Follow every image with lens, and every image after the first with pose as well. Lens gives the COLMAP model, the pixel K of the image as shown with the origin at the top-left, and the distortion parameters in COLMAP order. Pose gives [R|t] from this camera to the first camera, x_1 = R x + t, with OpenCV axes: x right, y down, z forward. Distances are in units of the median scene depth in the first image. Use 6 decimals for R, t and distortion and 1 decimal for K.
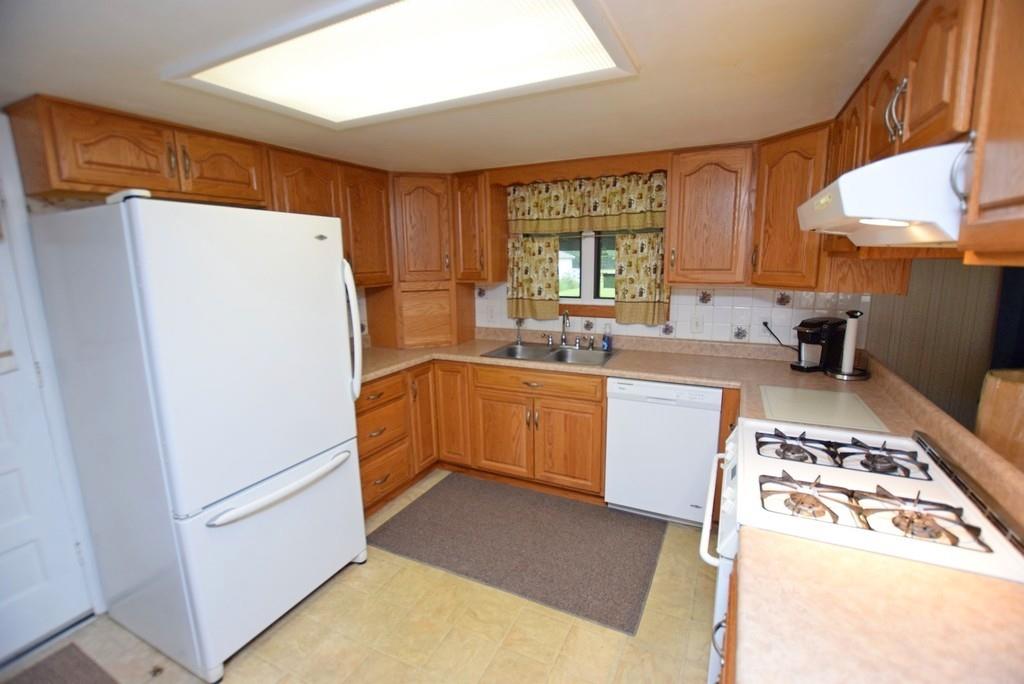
lens RADIAL K [[452.6, 0, 516.0], [0, 452.6, 339.6], [0, 0, 1]] dist [-0.026434, 0.000326]
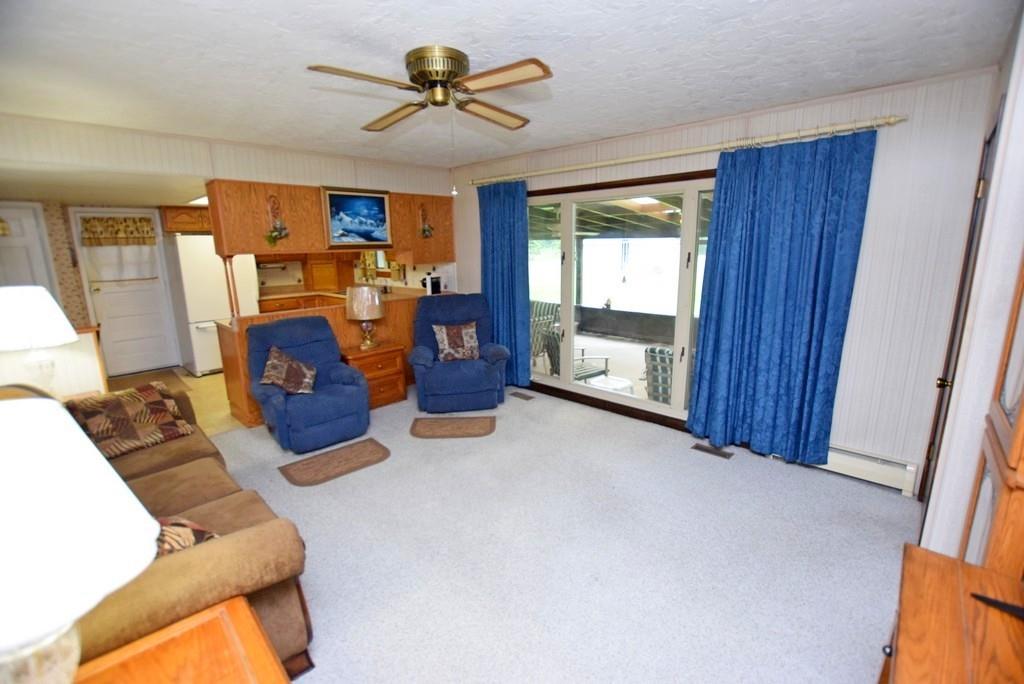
lens RADIAL K [[452.6, 0, 516.0], [0, 452.6, 339.6], [0, 0, 1]] dist [-0.026434, 0.000326]
pose [[0.955397, 0.061362, -0.288881, 1.461303], [-0.051696, 0.997822, 0.040978, 0.127573], [0.290766, -0.024217, 0.956488, -0.873891]]
